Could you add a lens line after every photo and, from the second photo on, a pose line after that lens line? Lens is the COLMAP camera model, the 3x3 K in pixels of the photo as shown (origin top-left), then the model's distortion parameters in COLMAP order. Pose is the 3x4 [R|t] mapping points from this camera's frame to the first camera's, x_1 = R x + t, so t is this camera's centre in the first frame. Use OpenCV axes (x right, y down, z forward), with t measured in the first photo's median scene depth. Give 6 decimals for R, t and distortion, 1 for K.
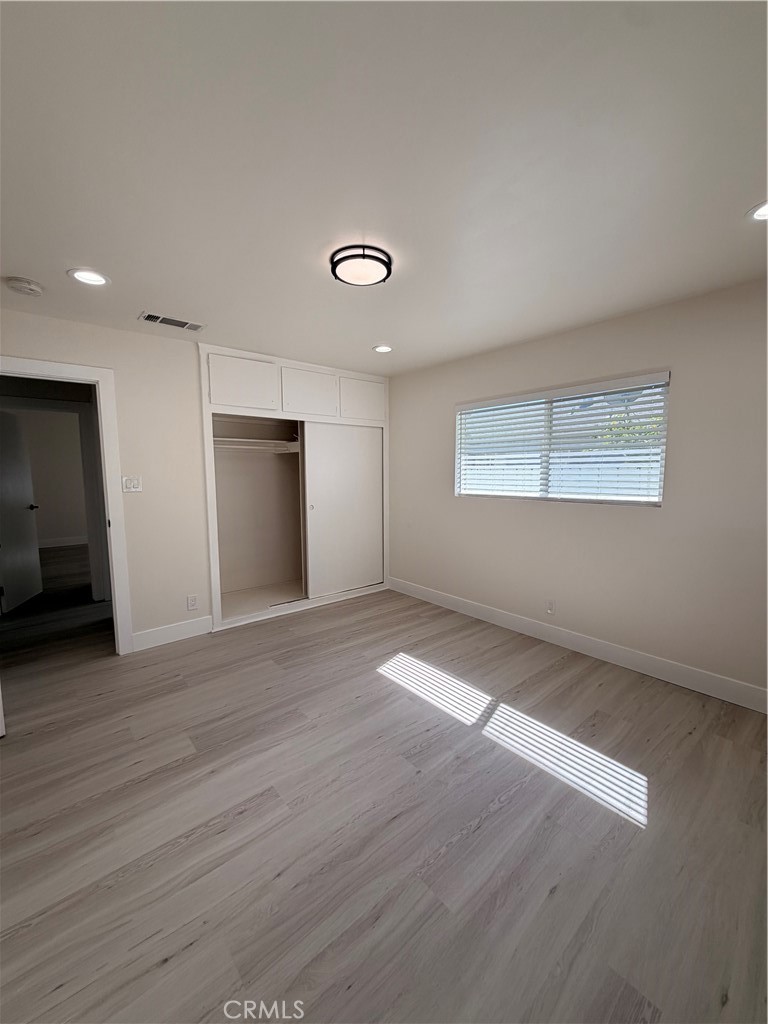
lens RADIAL K [[409.7, 0, 382.4], [0, 409.7, 515.7], [0, 0, 1]] dist [-0.000072, -0.000133]
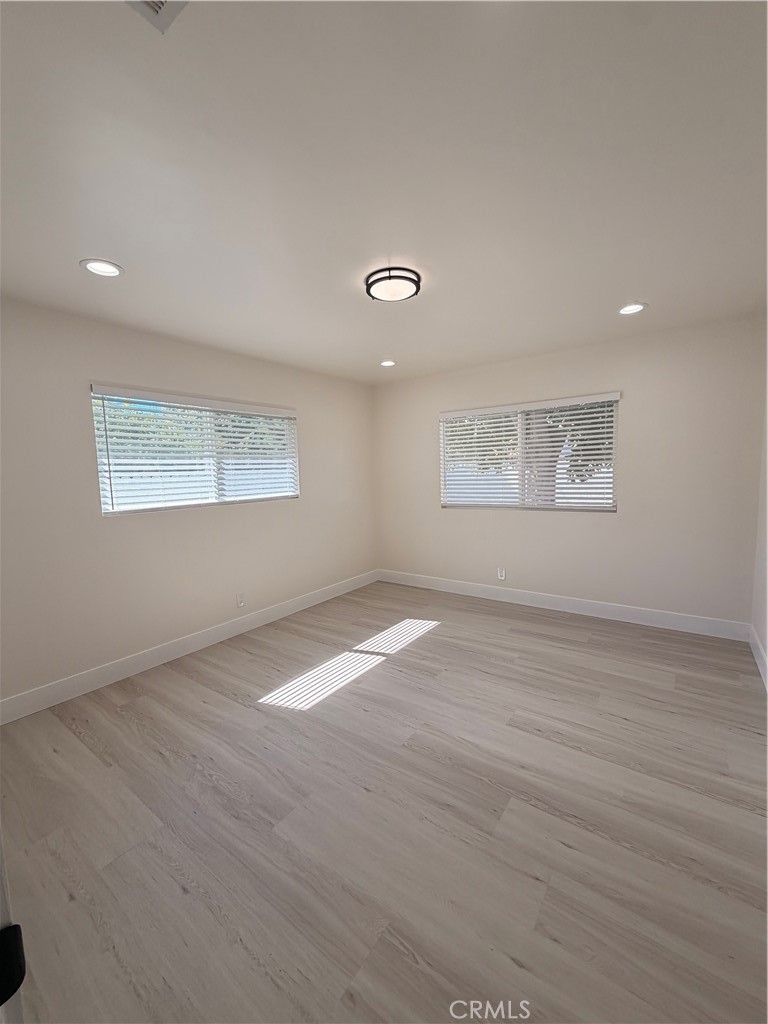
lens RADIAL K [[409.7, 0, 383.3], [0, 409.7, 518.5], [0, 0, 1]] dist [-0.000072, -0.000133]
pose [[-0.244086, -0.097255, 0.964864, -0.879645], [0.136549, 0.981599, 0.133485, -0.106007], [-0.960092, 0.164333, -0.226315, 1.033753]]
